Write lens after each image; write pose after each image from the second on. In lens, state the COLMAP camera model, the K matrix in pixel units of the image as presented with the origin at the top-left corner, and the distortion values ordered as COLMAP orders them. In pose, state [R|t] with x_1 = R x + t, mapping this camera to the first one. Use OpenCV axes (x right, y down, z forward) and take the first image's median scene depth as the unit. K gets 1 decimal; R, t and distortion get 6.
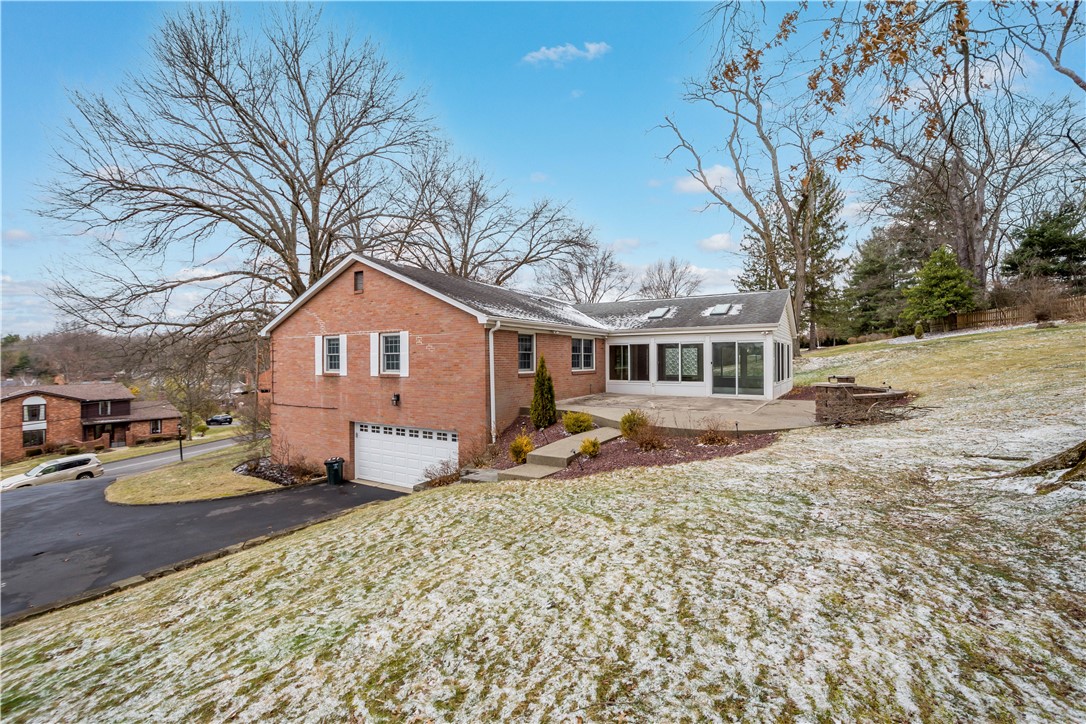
lens RADIAL K [[464.5, 0, 541.9], [0, 464.5, 357.5], [0, 0, 1]] dist [-0.000630, -0.000041]
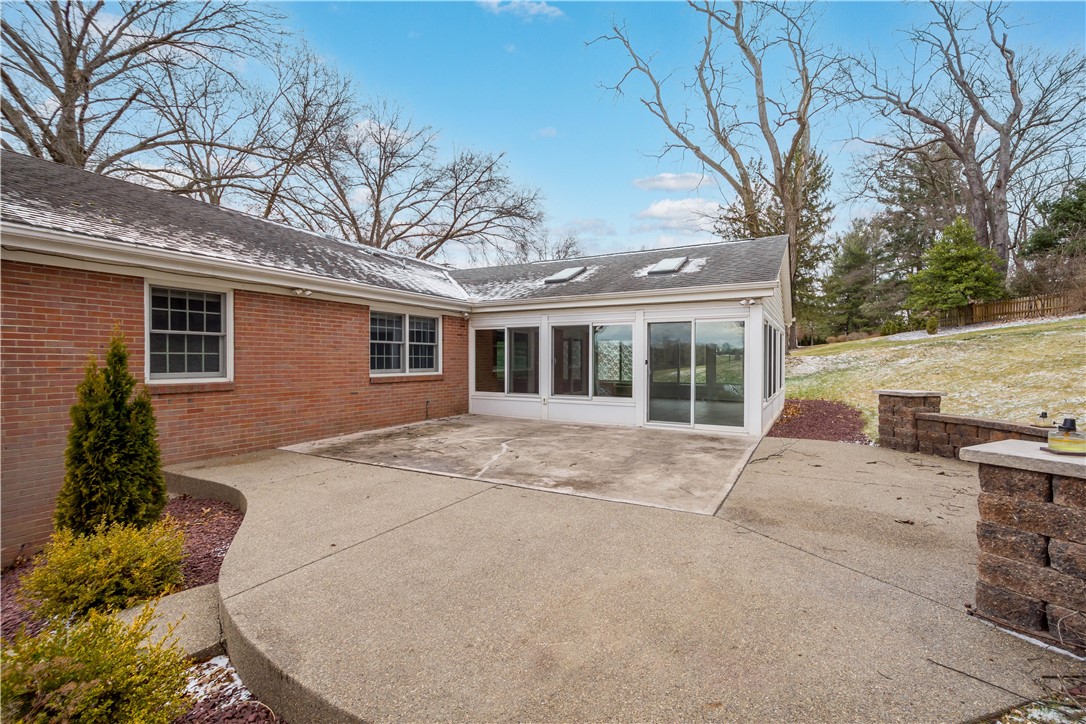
lens RADIAL K [[475.1, 0, 543.0], [0, 475.1, 362.0], [0, 0, 1]] dist [0.000767, 0.000127]
pose [[0.998360, 0.007181, 0.056788, 0.113306], [-0.007838, 0.999905, 0.011353, 0.003288], [-0.056701, -0.011780, 0.998322, 0.244656]]
